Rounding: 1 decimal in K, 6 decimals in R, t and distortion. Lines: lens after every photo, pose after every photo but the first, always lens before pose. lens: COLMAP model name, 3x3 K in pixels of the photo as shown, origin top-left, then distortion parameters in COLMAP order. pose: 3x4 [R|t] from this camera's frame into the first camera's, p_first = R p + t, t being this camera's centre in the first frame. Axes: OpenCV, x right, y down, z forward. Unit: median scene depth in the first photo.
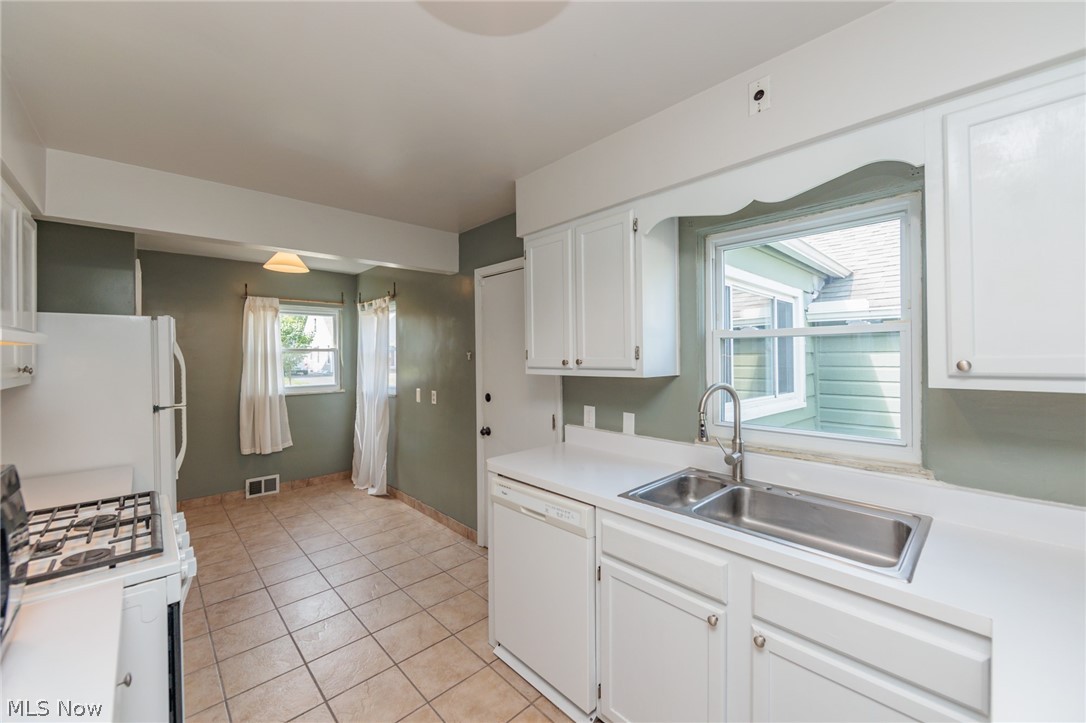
lens RADIAL K [[428.6, 0, 542.8], [0, 428.6, 354.2], [0, 0, 1]] dist [-0.007163, 0.000483]
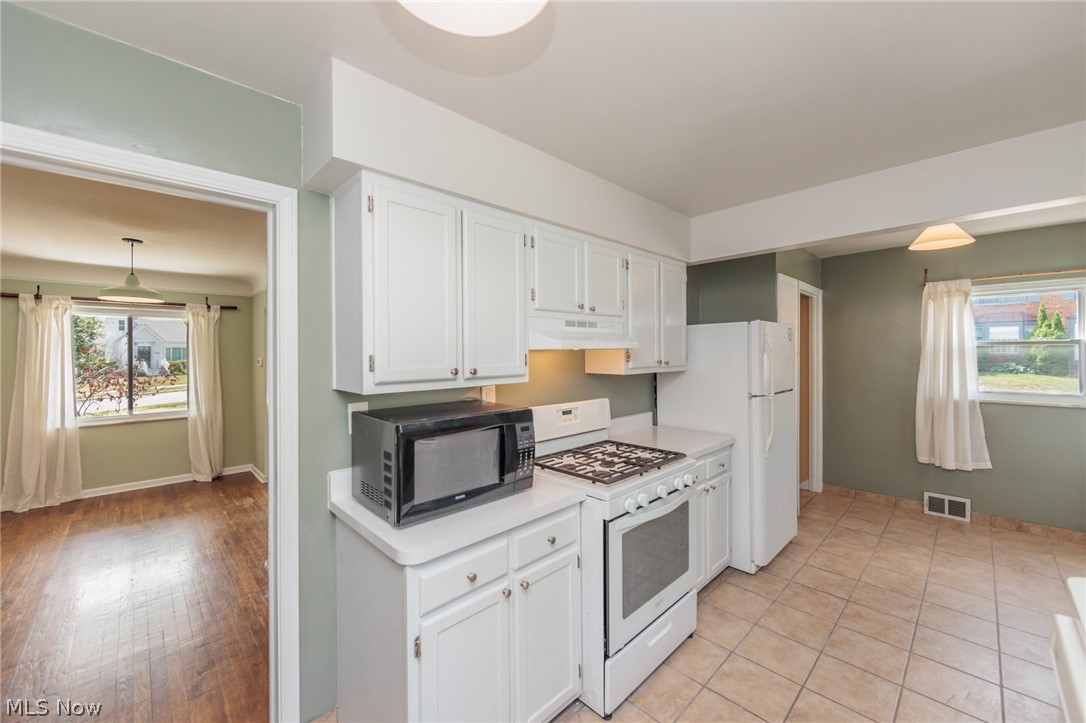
lens RADIAL K [[428.6, 0, 541.1], [0, 428.6, 348.8], [0, 0, 1]] dist [-0.007163, 0.000483]
pose [[0.005292, 0.001920, -0.999984, 0.189400], [0.007944, 0.999967, 0.001962, -0.009326], [0.999954, -0.007954, 0.005277, 0.217781]]
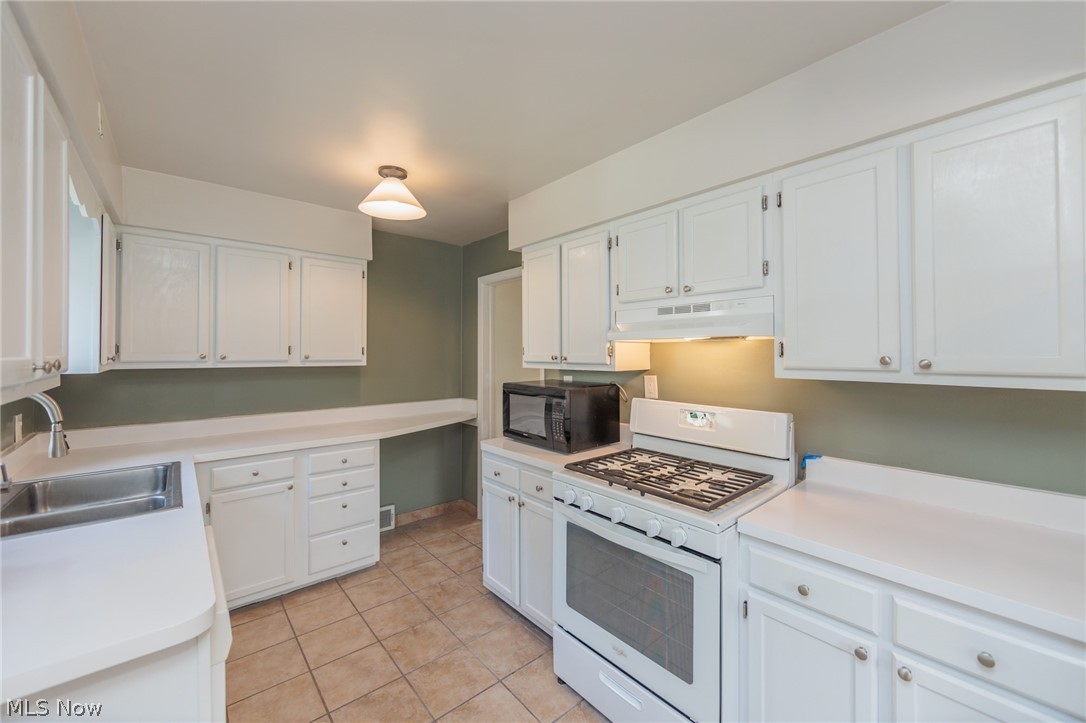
lens RADIAL K [[428.6, 0, 551.4], [0, 428.6, 350.7], [0, 0, 1]] dist [-0.007163, 0.000483]
pose [[-0.998926, 0.011787, 0.044808, -0.263581], [0.011640, 0.999926, -0.003559, 0.005300], [-0.044847, -0.003034, -0.998989, 0.762347]]
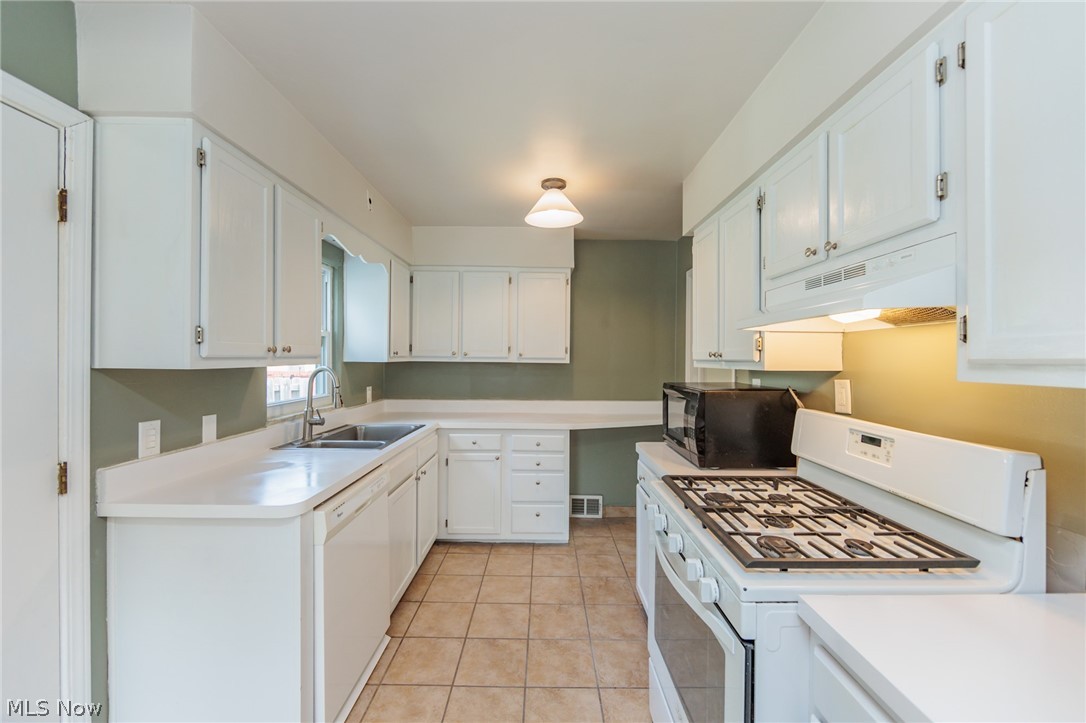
lens RADIAL K [[428.6, 0, 539.8], [0, 428.6, 359.2], [0, 0, 1]] dist [-0.007163, 0.000483]
pose [[-0.716343, 0.003462, 0.697740, -0.455965], [0.000520, 0.999990, -0.004427, 0.021470], [-0.697748, -0.002808, -0.716337, 0.660237]]
